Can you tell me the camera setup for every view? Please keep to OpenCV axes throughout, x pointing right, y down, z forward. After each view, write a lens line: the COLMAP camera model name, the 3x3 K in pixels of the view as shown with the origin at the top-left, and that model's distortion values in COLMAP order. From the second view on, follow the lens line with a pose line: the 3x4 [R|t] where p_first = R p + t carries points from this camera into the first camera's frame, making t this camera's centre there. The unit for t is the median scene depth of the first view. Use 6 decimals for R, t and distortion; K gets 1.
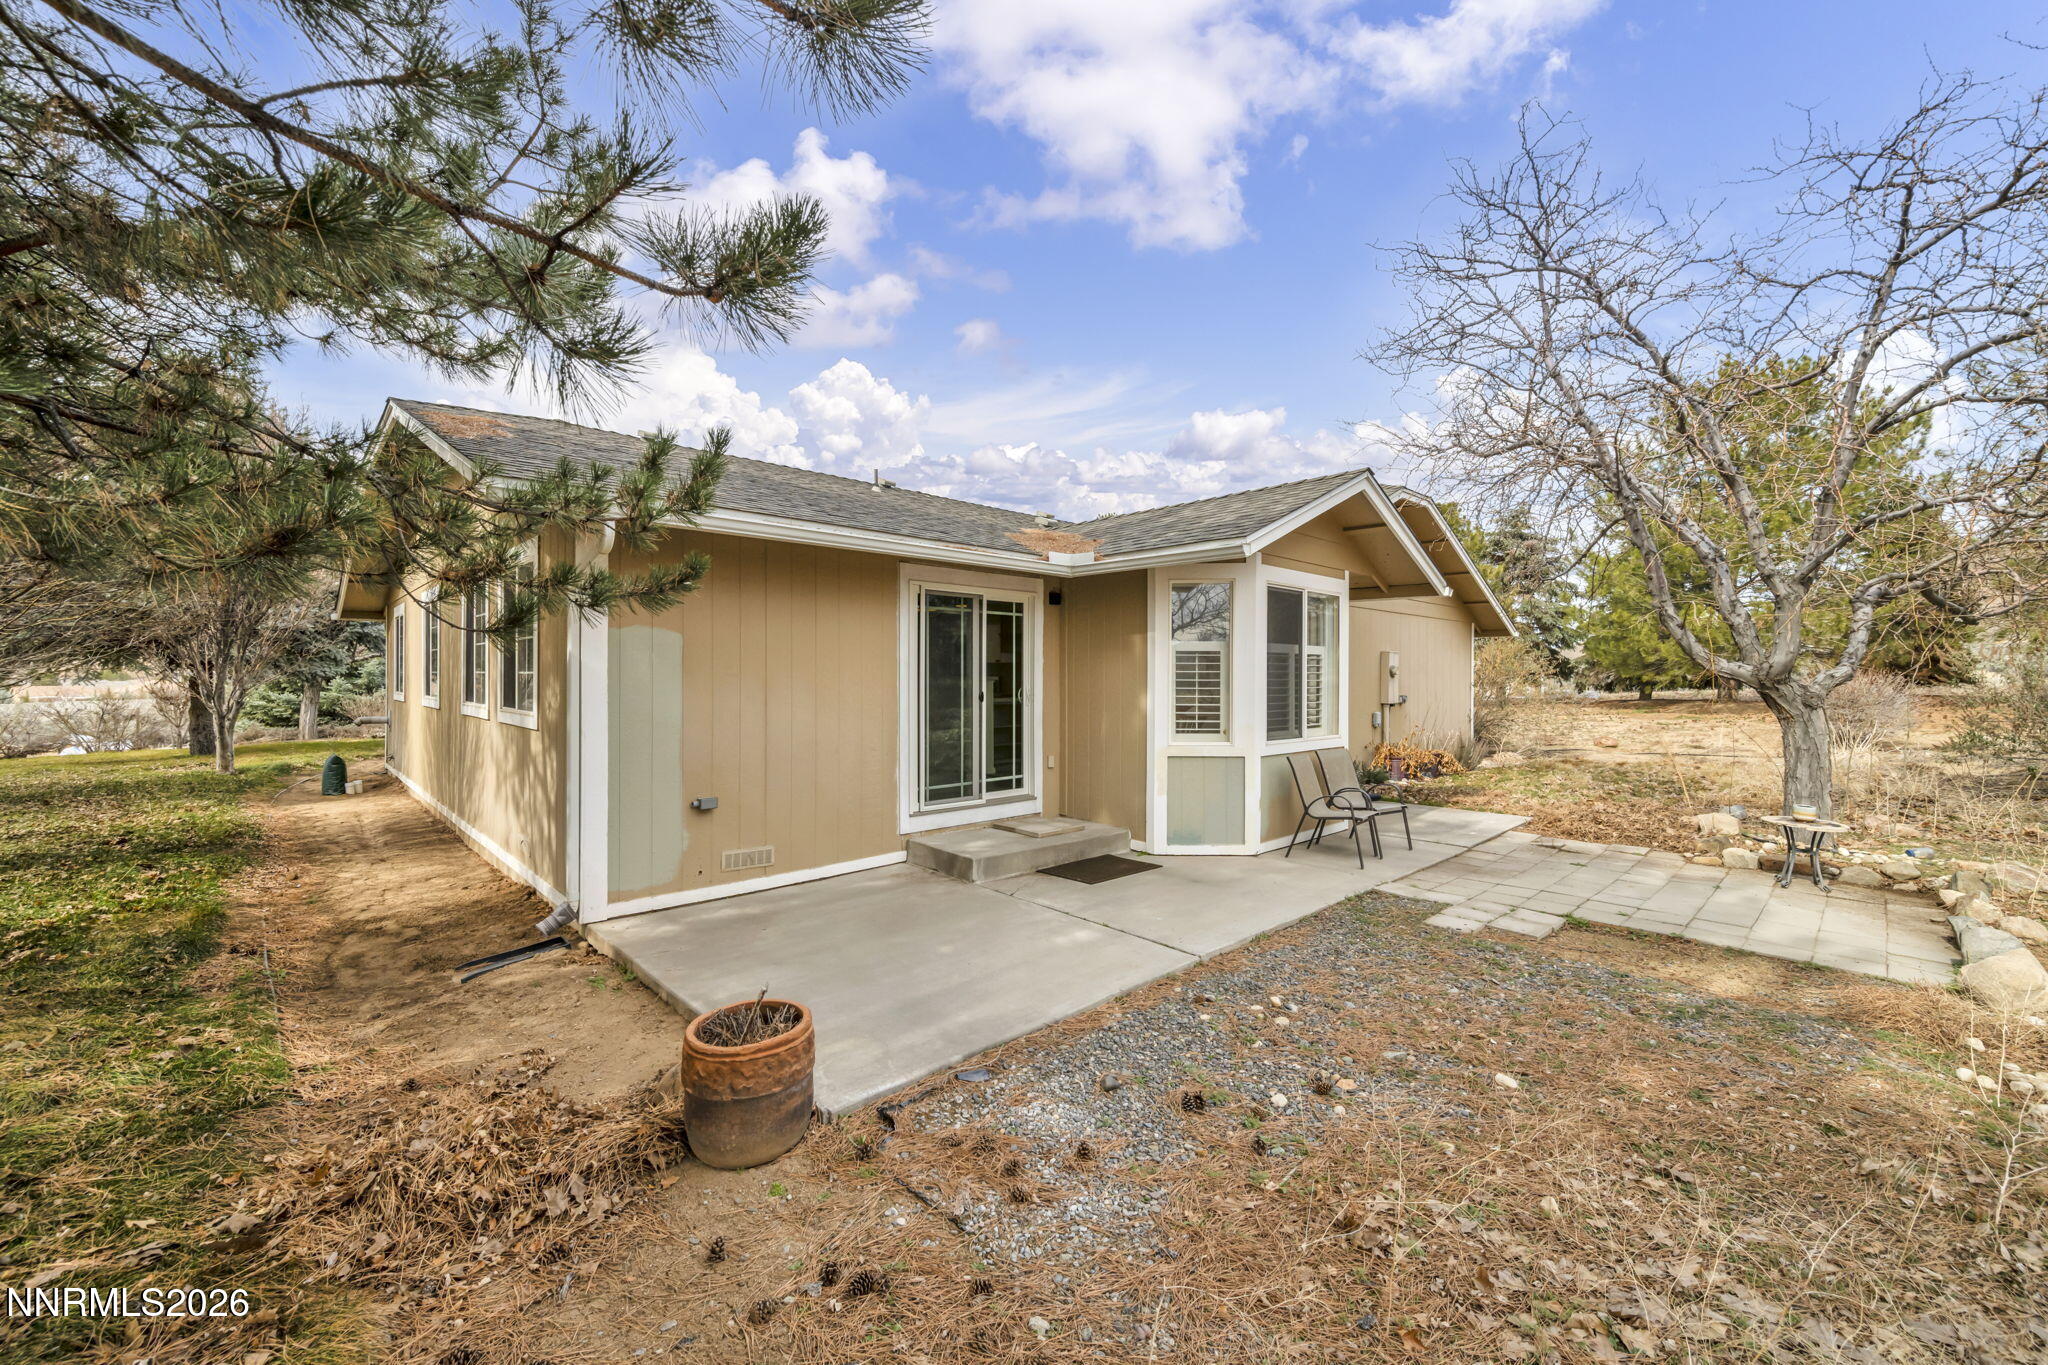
lens RADIAL K [[814.2, 0, 1025.6], [0, 814.2, 681.5], [0, 0, 1]] dist [-0.002470, 0.000547]
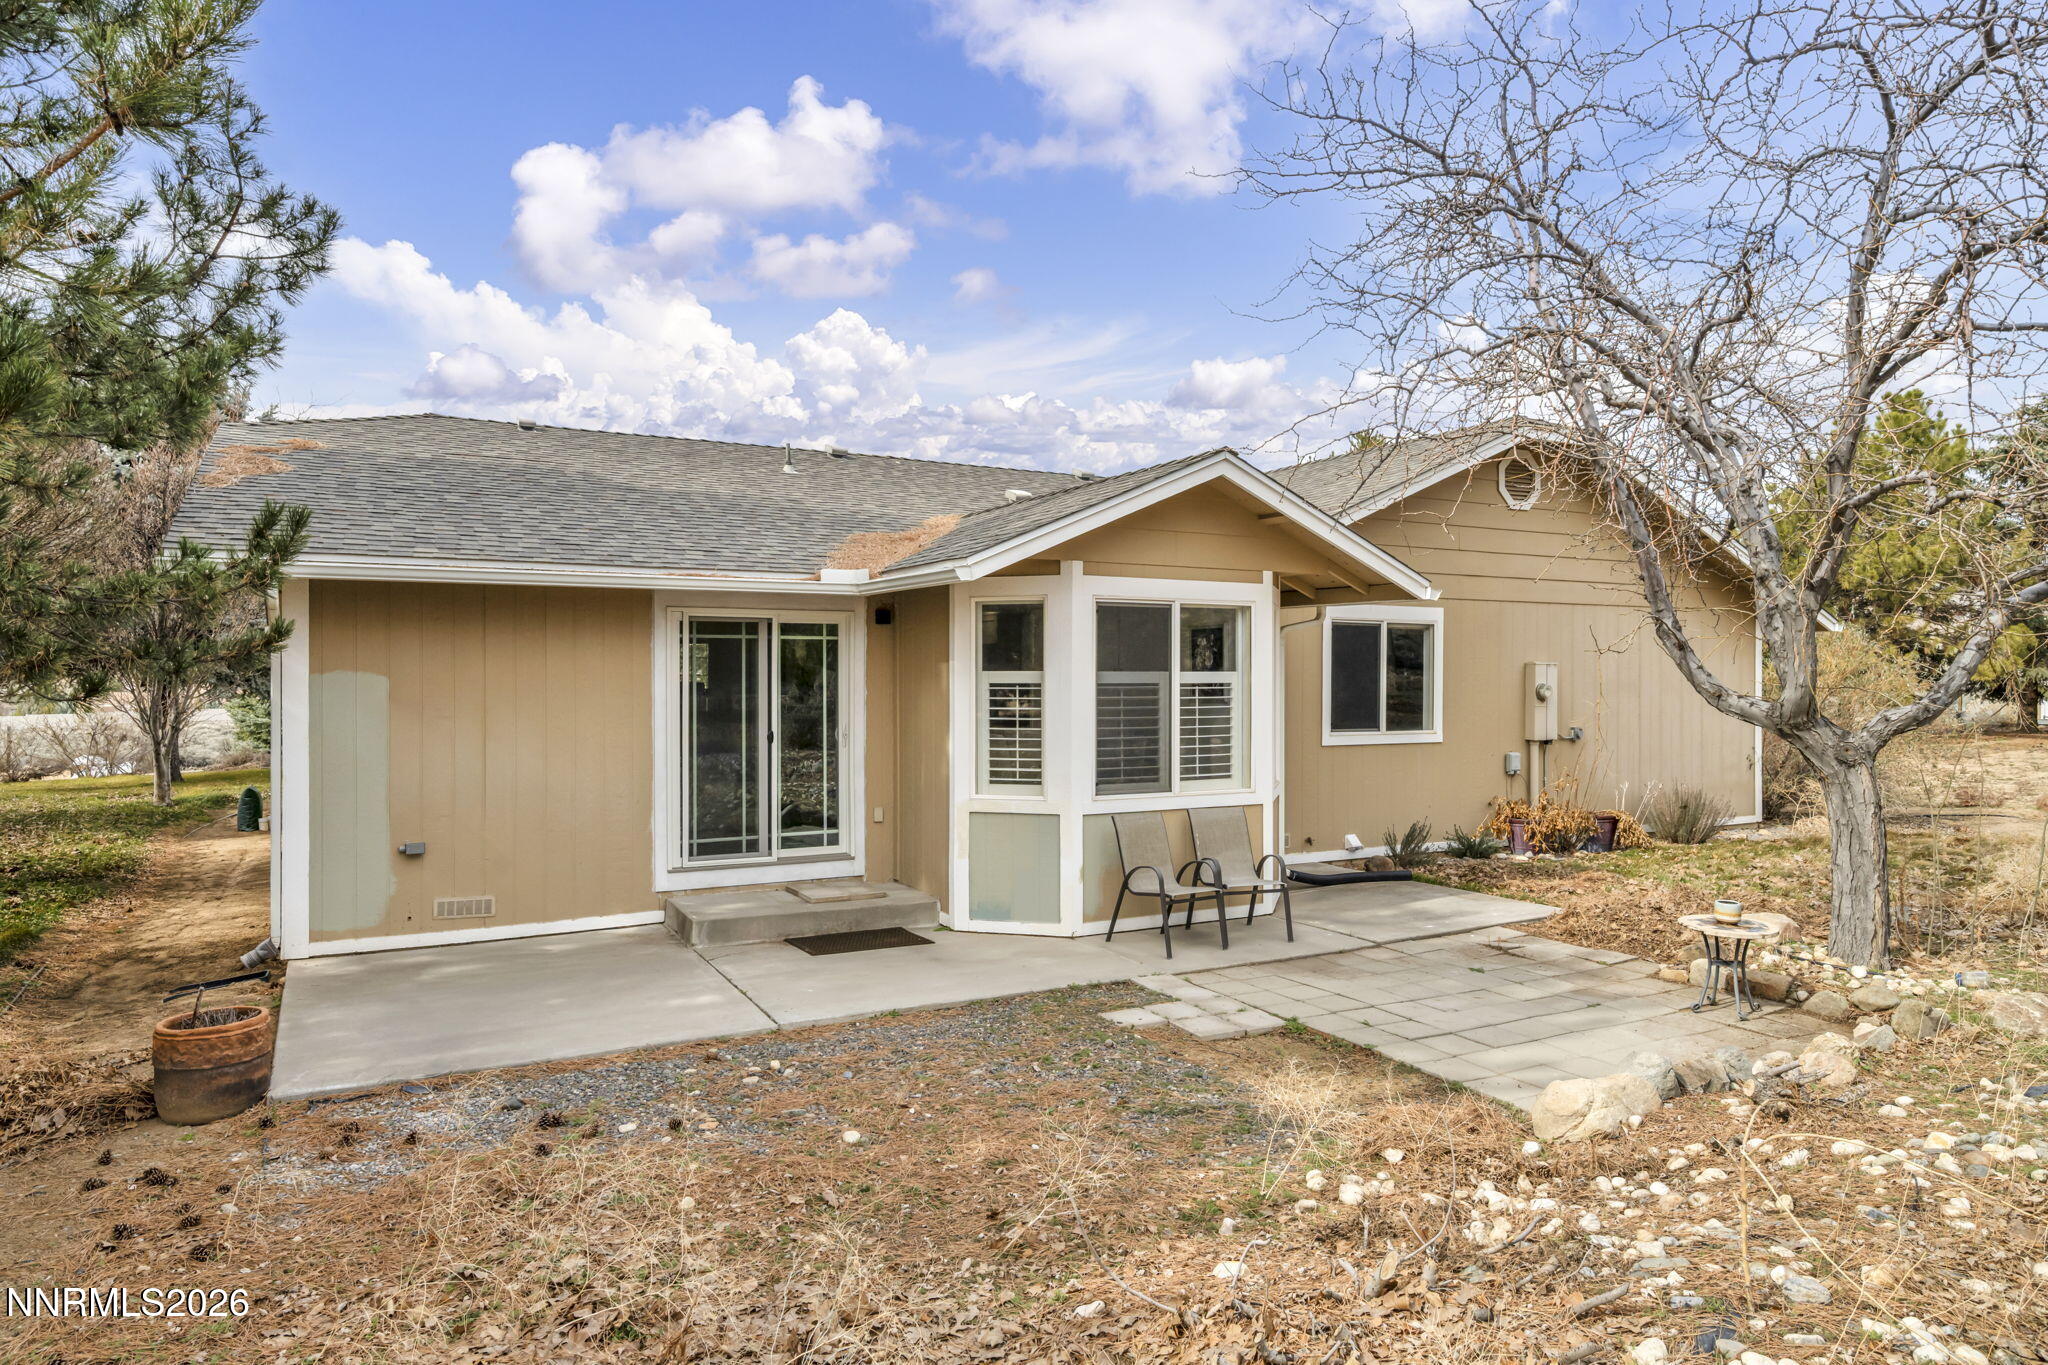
lens RADIAL K [[1262.9, 0, 1013.0], [0, 1262.9, 682.5], [0, 0, 1]] dist [-0.006120, 0.000678]
pose [[0.966445, -0.001541, -0.256868, 0.544899], [0.001130, 0.999998, -0.001750, -0.036822], [0.256870, 0.001401, 0.966445, -0.223928]]
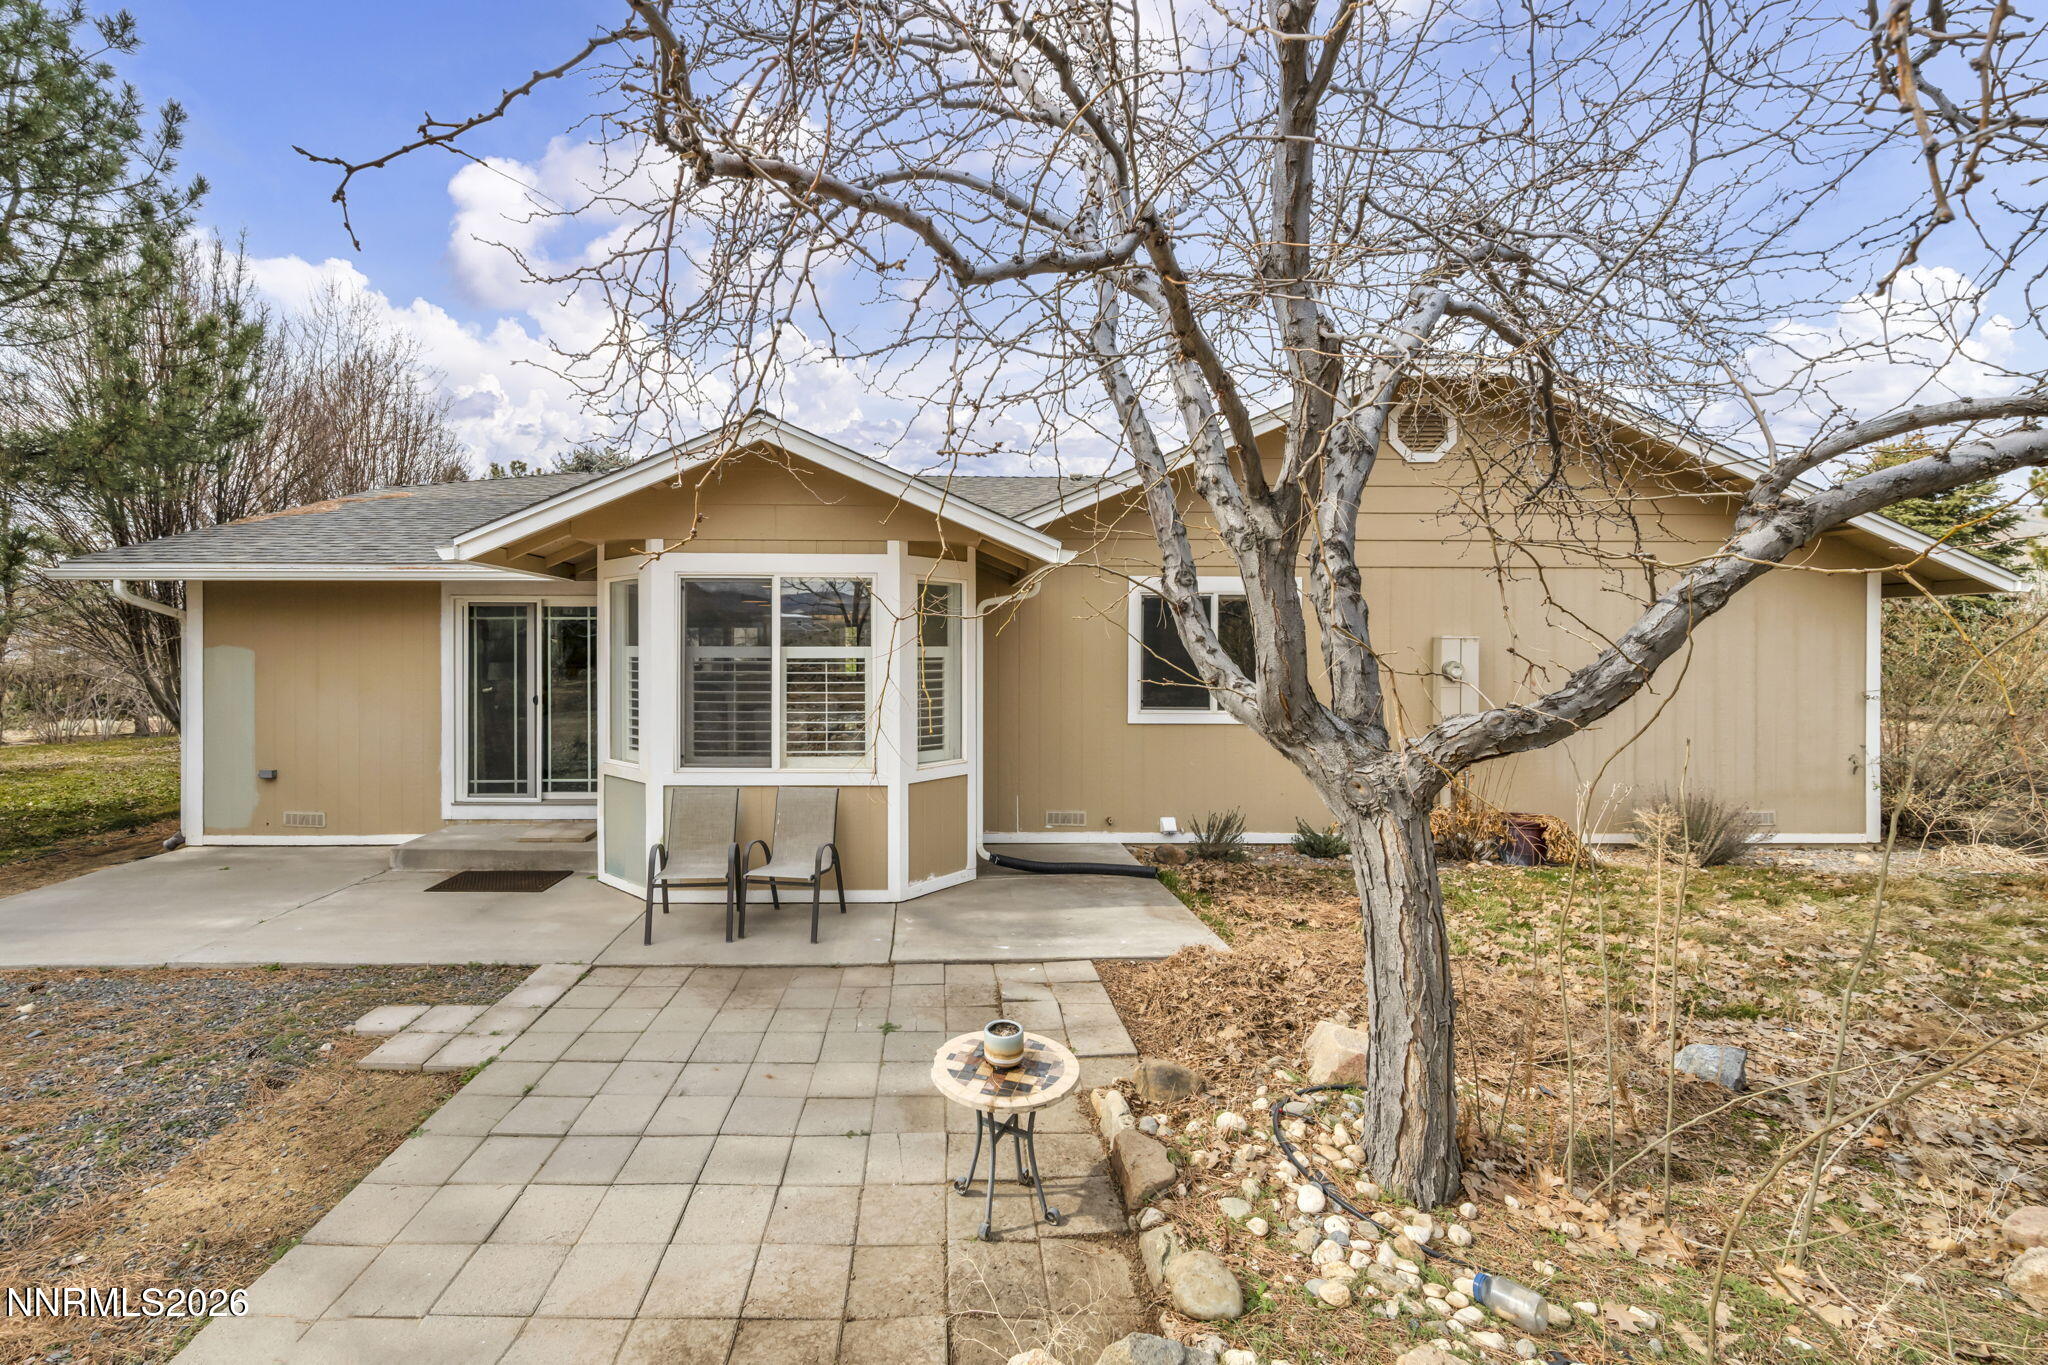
lens RADIAL K [[814.2, 0, 1029.3], [0, 814.2, 660.0], [0, 0, 1]] dist [-0.002470, 0.000547]
pose [[0.735122, 0.006467, -0.677904, 1.148477], [-0.004123, 0.999979, 0.005068, -0.042224], [0.677922, -0.000931, 0.735133, 0.673692]]
